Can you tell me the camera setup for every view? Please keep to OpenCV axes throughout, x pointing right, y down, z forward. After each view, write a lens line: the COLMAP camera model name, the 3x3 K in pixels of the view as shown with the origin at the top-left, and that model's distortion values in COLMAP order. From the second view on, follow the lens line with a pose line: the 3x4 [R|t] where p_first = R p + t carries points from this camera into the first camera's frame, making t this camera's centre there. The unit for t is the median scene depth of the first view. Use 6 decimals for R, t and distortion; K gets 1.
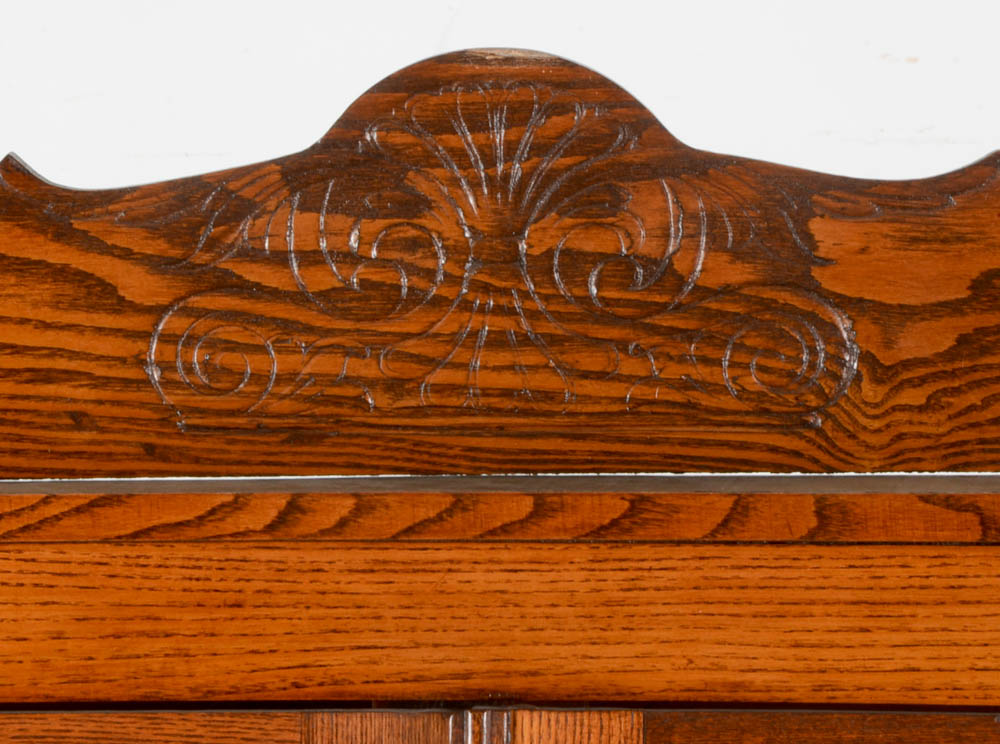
lens RADIAL K [[6227.0, 0, 393.4], [0, 6227.0, 307.7], [0, 0, 1]] dist [1.300713, 0.000000]
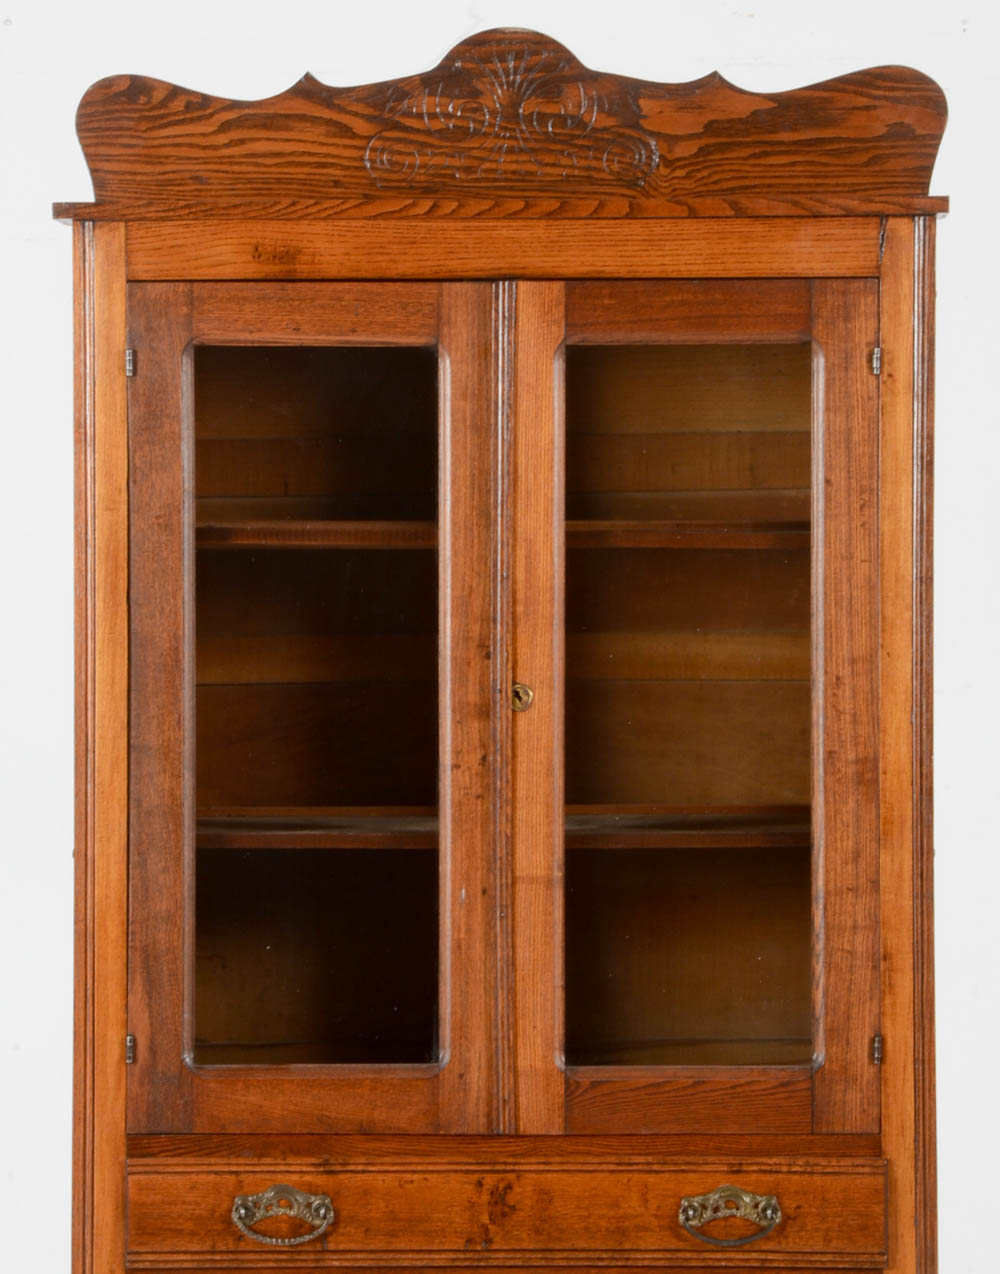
lens RADIAL K [[7475.6, 0, 459.0], [0, 7475.6, 621.2], [0, 0, 1]] dist [1.253325, 0.000000]
pose [[0.999918, -0.000742, 0.012811, -0.040645], [0.000131, 0.998866, 0.047615, 0.048977], [-0.012832, -0.047609, 0.998784, -1.918654]]
